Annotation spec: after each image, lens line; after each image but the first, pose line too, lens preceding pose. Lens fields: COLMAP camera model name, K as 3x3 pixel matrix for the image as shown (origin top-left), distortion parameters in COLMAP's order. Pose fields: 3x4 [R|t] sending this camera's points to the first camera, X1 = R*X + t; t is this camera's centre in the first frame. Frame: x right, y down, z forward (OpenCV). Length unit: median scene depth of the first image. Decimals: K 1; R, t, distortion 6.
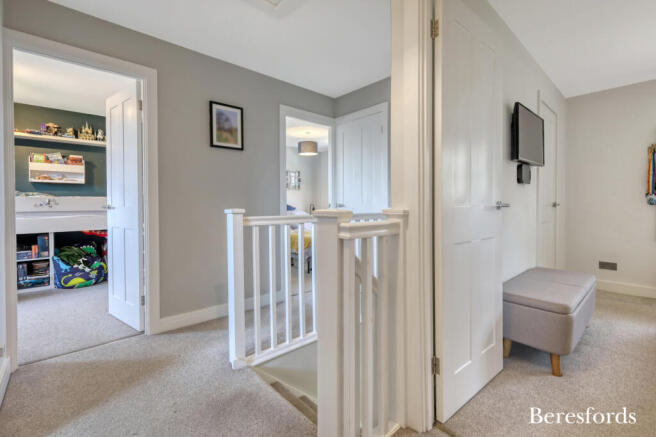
lens RADIAL K [[284.1, 0, 331.9], [0, 284.1, 211.7], [0, 0, 1]] dist [0.007211, -0.002323]
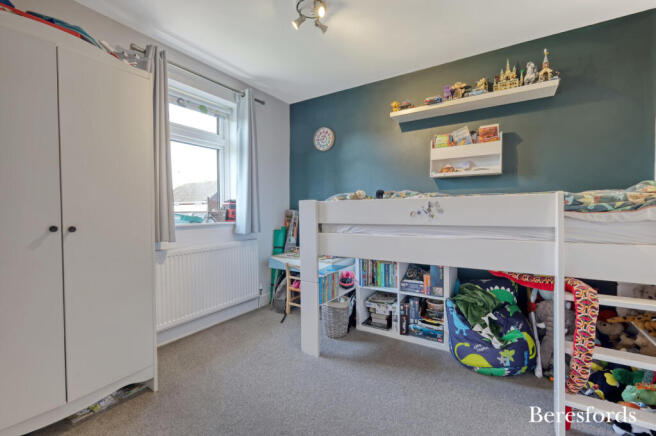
lens RADIAL K [[284.1, 0, 332.4], [0, 284.1, 214.7], [0, 0, 1]] dist [0.007211, -0.002323]
pose [[0.263097, 0.019524, -0.964572, -0.450196], [-0.017756, 0.999724, 0.015392, -0.021230], [0.964606, 0.013077, 0.263371, 0.581546]]
